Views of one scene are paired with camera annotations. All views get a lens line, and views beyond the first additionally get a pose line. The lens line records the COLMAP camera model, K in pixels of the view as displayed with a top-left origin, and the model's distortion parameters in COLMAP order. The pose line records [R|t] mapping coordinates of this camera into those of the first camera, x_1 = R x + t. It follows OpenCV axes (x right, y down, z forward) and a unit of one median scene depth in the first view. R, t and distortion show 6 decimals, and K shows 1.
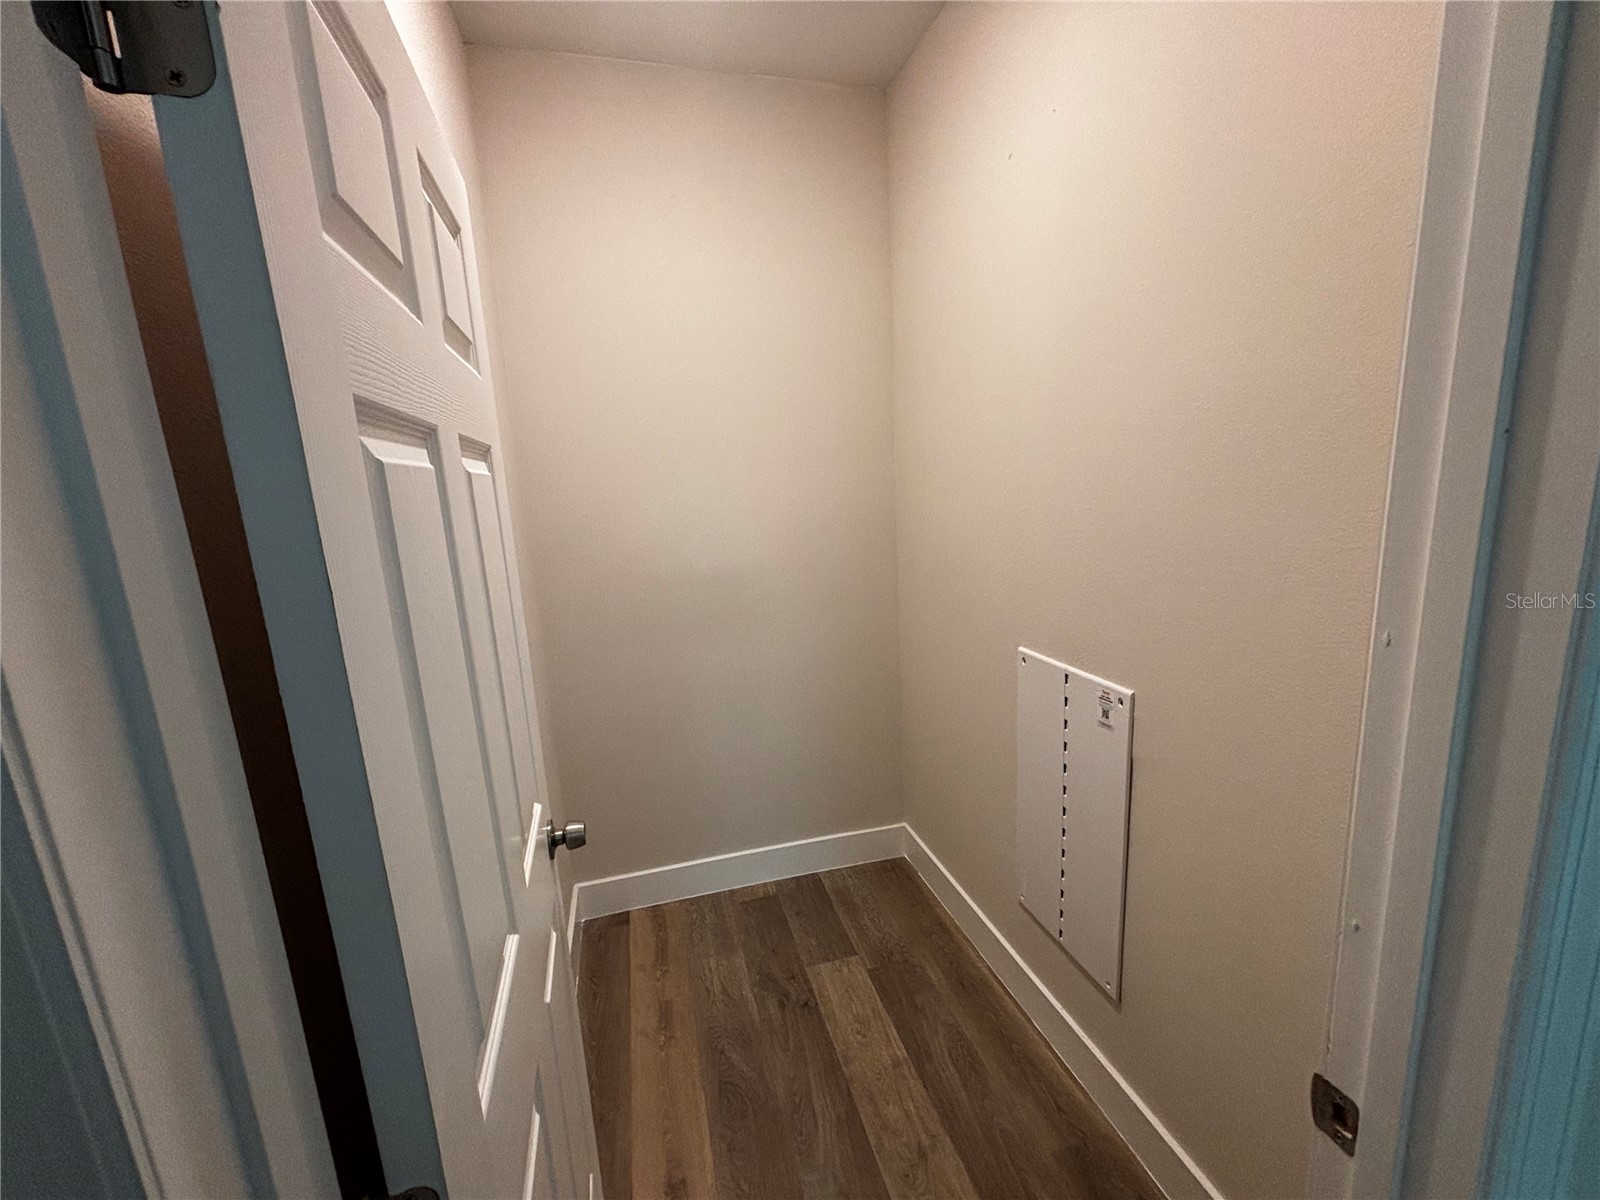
lens RADIAL K [[641.0, 0, 792.2], [0, 641.0, 600.0], [0, 0, 1]] dist [-0.003056, -0.000105]
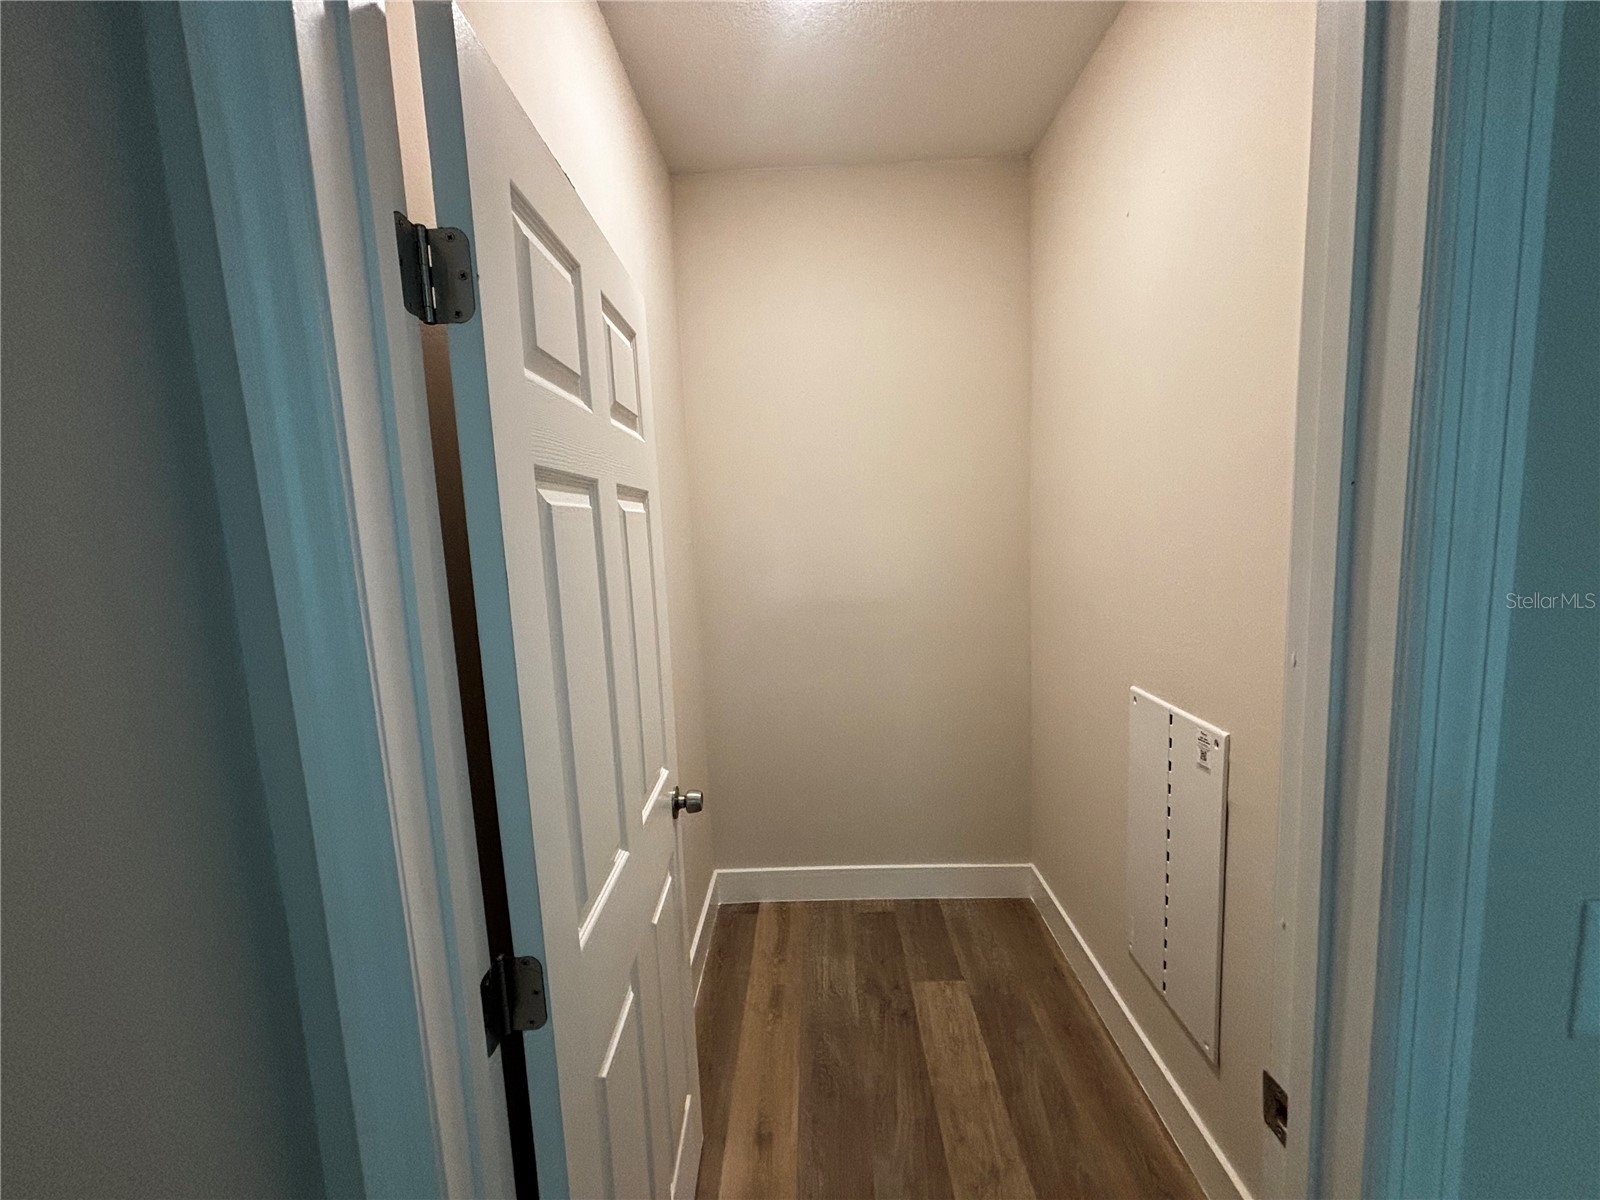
lens RADIAL K [[642.7, 0, 796.8], [0, 642.7, 601.6], [0, 0, 1]] dist [0.003188, -0.000678]
pose [[0.960967, 0.044665, -0.273034, 0.120515], [-0.059533, 0.997147, -0.046411, 0.019832], [0.270182, 0.060854, 0.960884, -0.111136]]
